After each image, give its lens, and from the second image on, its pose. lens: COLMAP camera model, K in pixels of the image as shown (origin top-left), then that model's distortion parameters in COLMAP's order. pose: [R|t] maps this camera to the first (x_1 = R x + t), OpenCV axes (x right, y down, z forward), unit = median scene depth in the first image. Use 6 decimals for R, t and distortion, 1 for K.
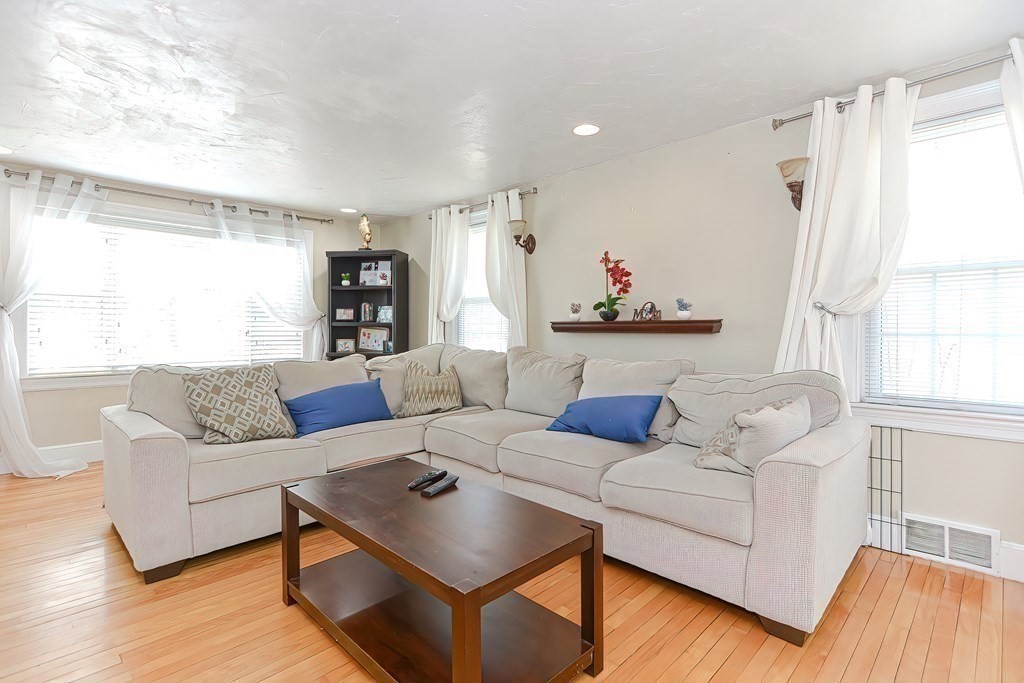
lens RADIAL K [[494.2, 0, 517.0], [0, 494.2, 335.0], [0, 0, 1]] dist [0.008499, -0.003095]
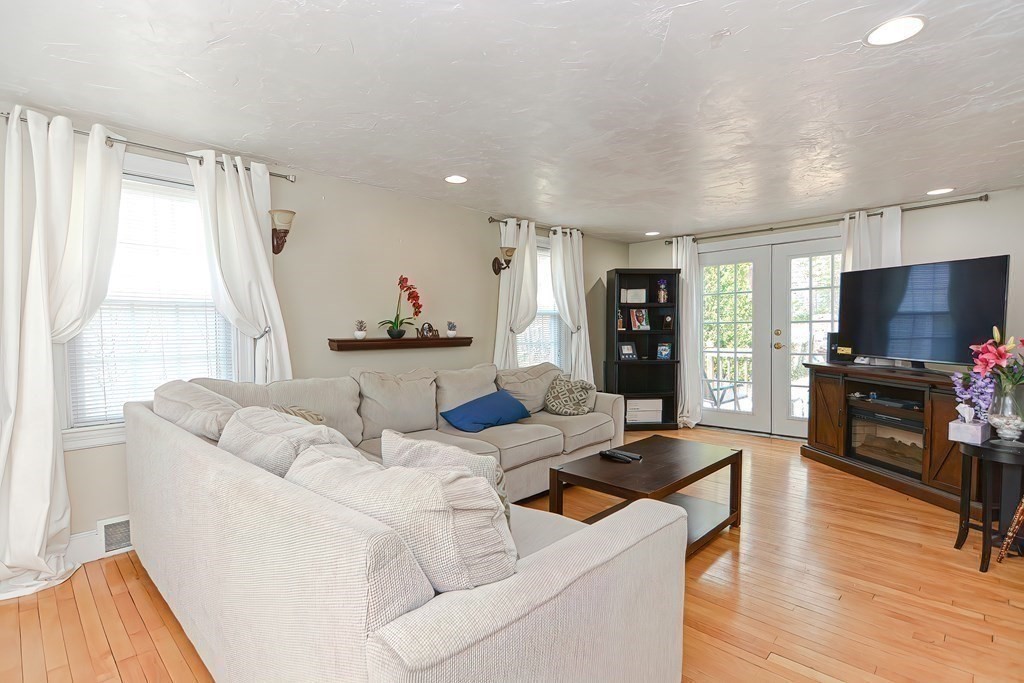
lens RADIAL K [[494.2, 0, 485.1], [0, 494.2, 335.3], [0, 0, 1]] dist [0.008499, -0.003095]
pose [[0.024575, -0.009230, 0.999655, -0.808375], [0.019116, 0.999779, 0.008762, -0.036740], [-0.999515, 0.018894, 0.024746, 0.701193]]
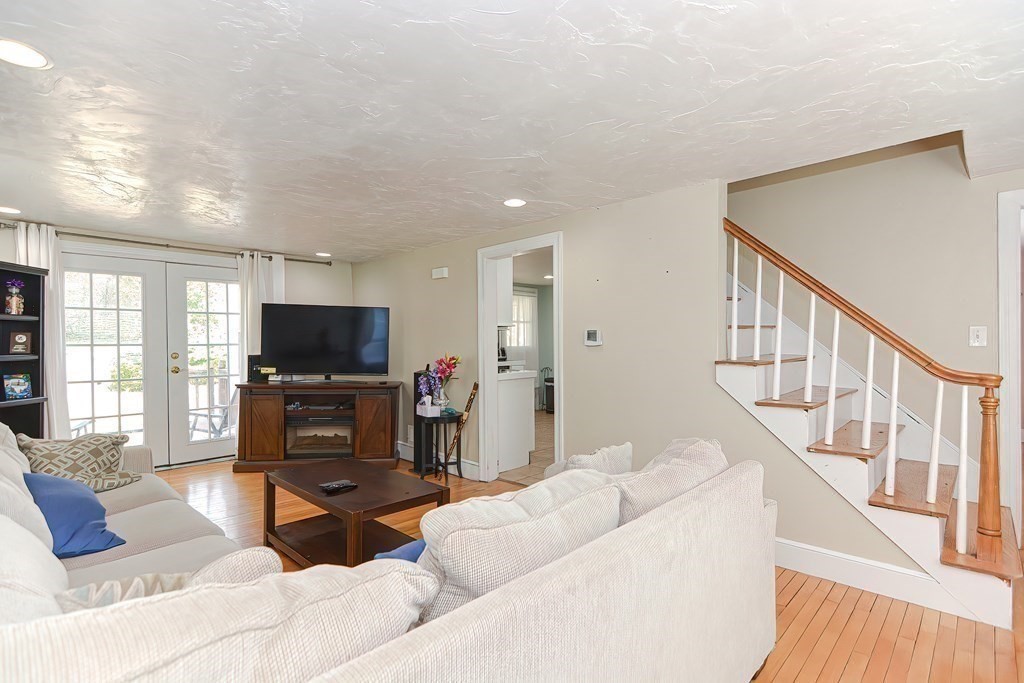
lens RADIAL K [[494.2, 0, 501.2], [0, 494.2, 347.1], [0, 0, 1]] dist [0.008499, -0.003095]
pose [[-0.999964, 0.007464, 0.003988, -0.361798], [0.007514, 0.999891, 0.012733, -0.048738], [-0.003892, 0.012763, -0.999911, 1.145742]]
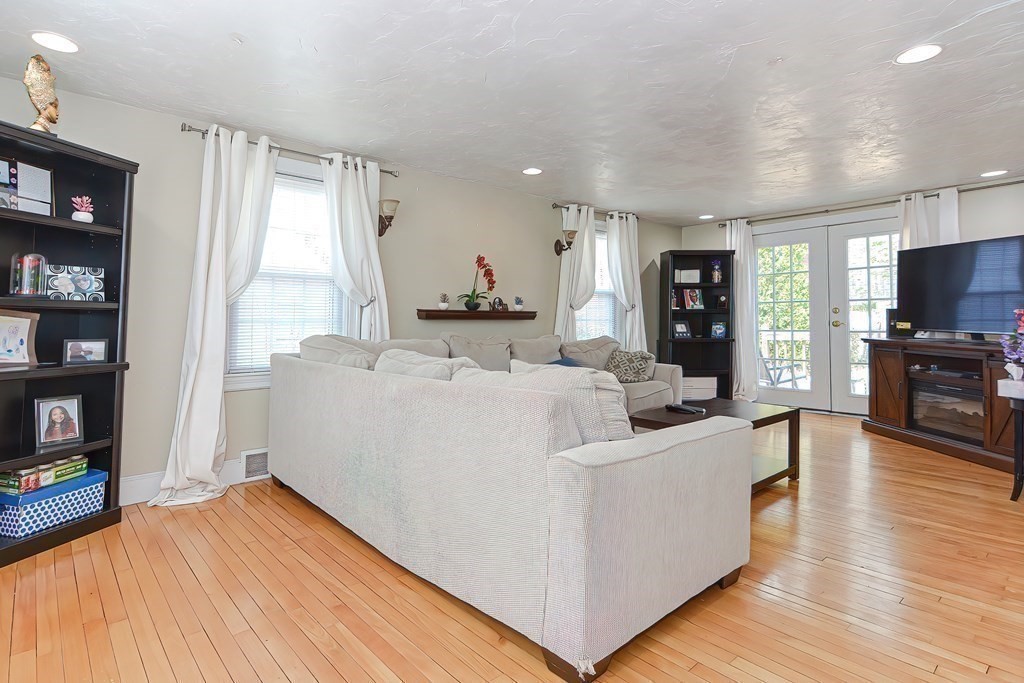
lens RADIAL K [[494.2, 0, 468.4], [0, 494.2, 299.5], [0, 0, 1]] dist [0.008499, -0.003095]
pose [[0.134768, 0.037528, 0.990166, -0.935640], [0.006692, 0.999225, -0.038782, -0.006617], [-0.990855, 0.011852, 0.134412, 0.760817]]
